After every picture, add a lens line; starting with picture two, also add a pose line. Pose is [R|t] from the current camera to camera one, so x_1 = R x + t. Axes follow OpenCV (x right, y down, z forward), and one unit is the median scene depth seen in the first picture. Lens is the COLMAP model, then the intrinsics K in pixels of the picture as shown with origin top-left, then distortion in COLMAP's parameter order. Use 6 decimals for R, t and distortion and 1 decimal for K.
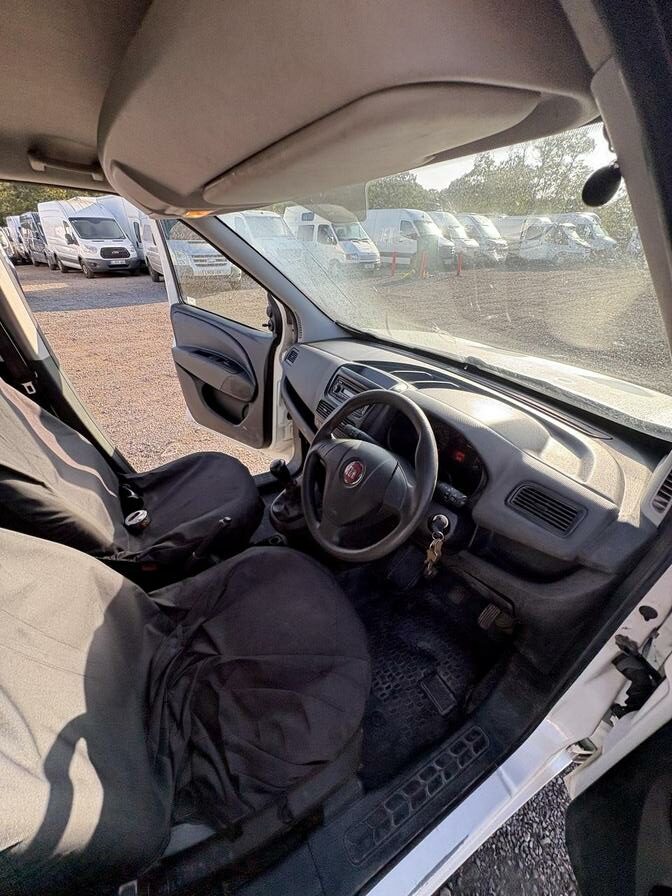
lens RADIAL K [[362.2, 0, 333.1], [0, 362.2, 451.3], [0, 0, 1]] dist [0.004103, 0.000308]
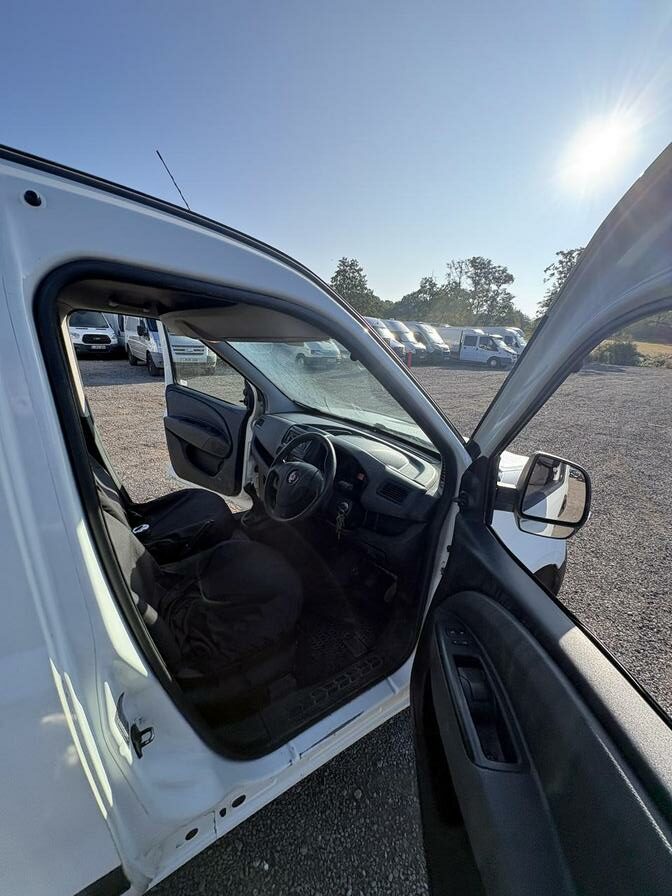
lens RADIAL K [[362.2, 0, 333.1], [0, 362.2, 451.3], [0, 0, 1]] dist [0.004103, 0.000308]
pose [[0.995356, 0.019872, 0.094185, 0.034063], [0.001367, 0.975441, -0.220258, 0.145271], [-0.096249, 0.219364, 0.970884, -0.338306]]
